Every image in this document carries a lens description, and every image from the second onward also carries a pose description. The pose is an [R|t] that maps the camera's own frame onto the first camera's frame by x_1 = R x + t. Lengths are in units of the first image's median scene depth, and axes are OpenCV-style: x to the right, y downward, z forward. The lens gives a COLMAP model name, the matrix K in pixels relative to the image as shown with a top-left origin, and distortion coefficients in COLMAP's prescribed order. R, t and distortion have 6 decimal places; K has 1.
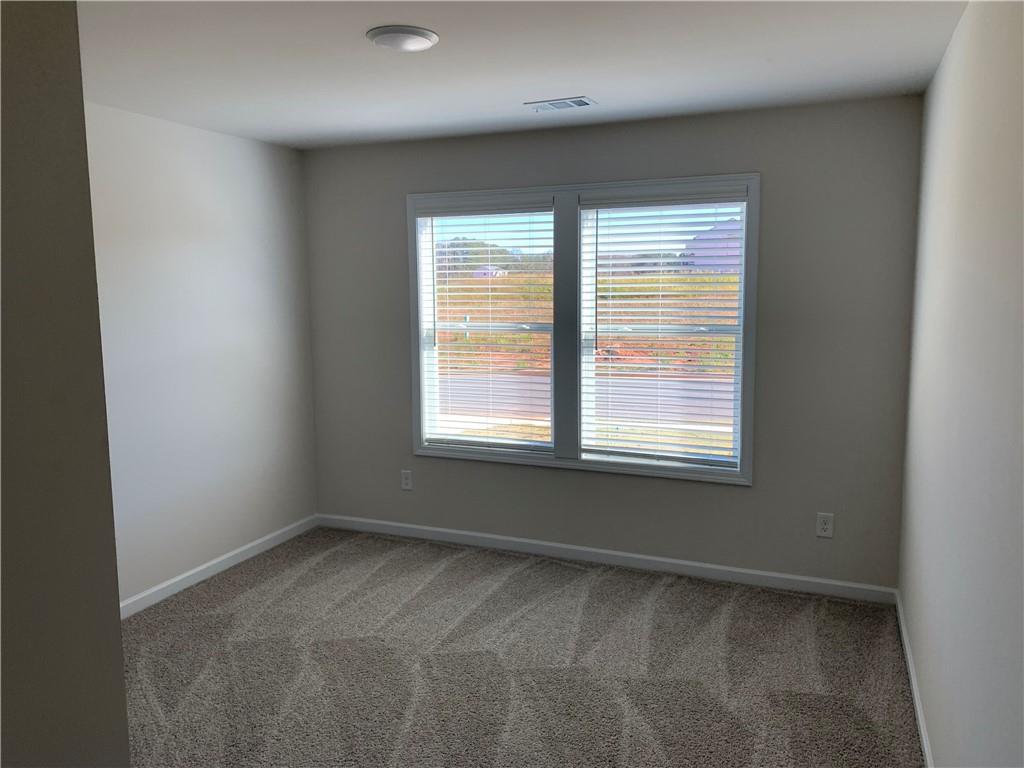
lens RADIAL K [[809.1, 0, 512.0], [0, 809.1, 359.4], [0, 0, 1]] dist [-0.001660, -0.001650]
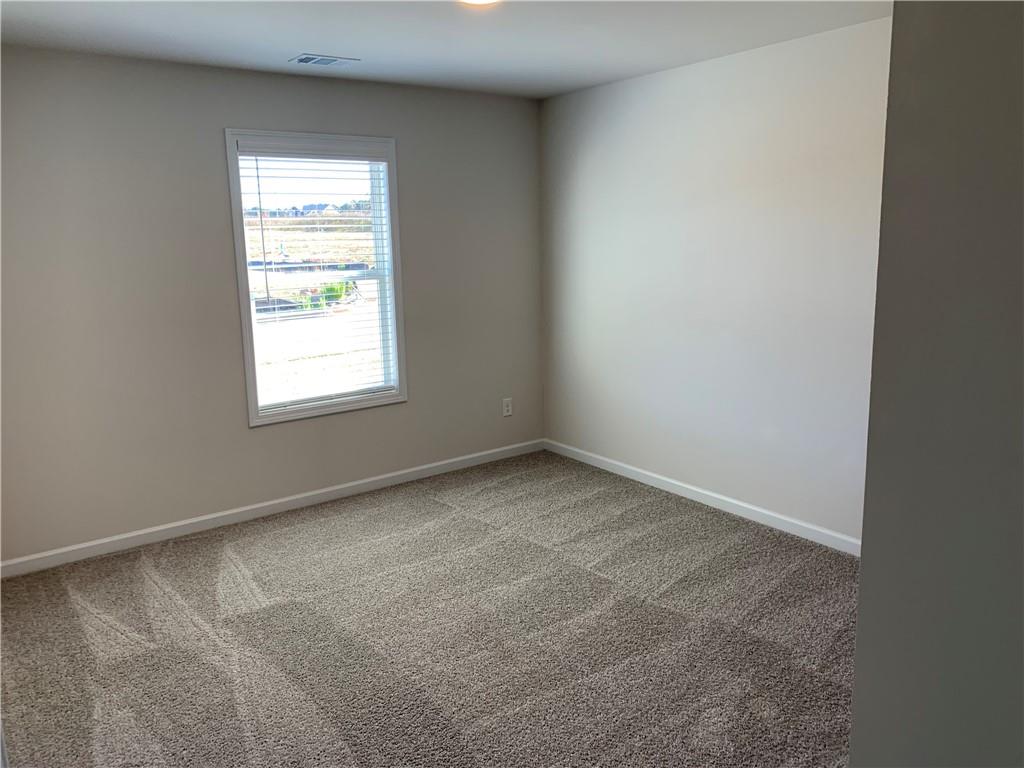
lens RADIAL K [[788.2, 0, 510.6], [0, 788.2, 371.0], [0, 0, 1]] dist [0.229130, -0.502829]
pose [[0.449258, -0.151824, 0.880407, -0.767346], [0.091509, 0.988092, 0.123698, -0.026992], [-0.888703, 0.024993, 0.457801, 0.337767]]
